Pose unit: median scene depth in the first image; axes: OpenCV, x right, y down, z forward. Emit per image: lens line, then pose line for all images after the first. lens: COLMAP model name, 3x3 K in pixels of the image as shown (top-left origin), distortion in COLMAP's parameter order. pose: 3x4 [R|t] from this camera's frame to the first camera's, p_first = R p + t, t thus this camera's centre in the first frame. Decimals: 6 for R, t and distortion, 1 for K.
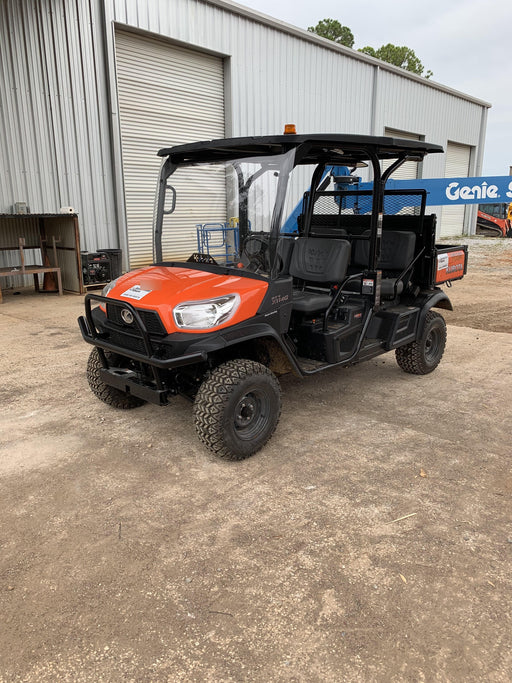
lens RADIAL K [[499.9, 0, 248.3], [0, 499.9, 340.6], [0, 0, 1]] dist [0.056662, -0.000543]
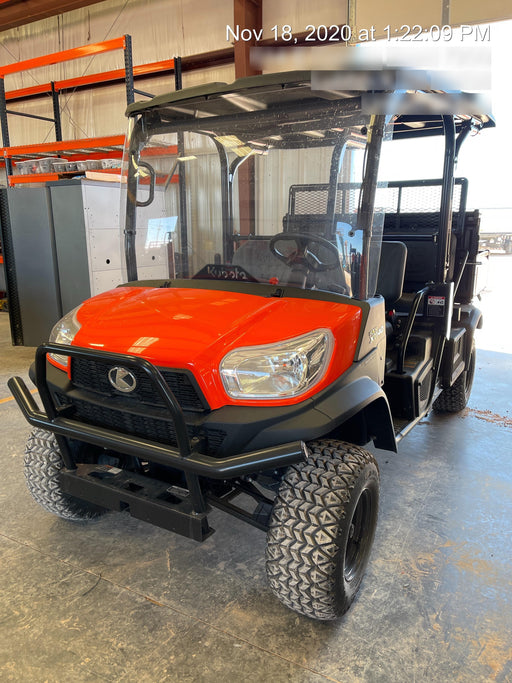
lens RADIAL K [[499.9, 0, 248.3], [0, 499.9, 340.6], [0, 0, 1]] dist [0.056662, -0.000543]
pose [[0.974219, -0.058051, 0.218010, -0.201805], [0.065414, 0.997501, -0.026703, -0.060823], [-0.215915, 0.040276, 0.975581, 0.392916]]
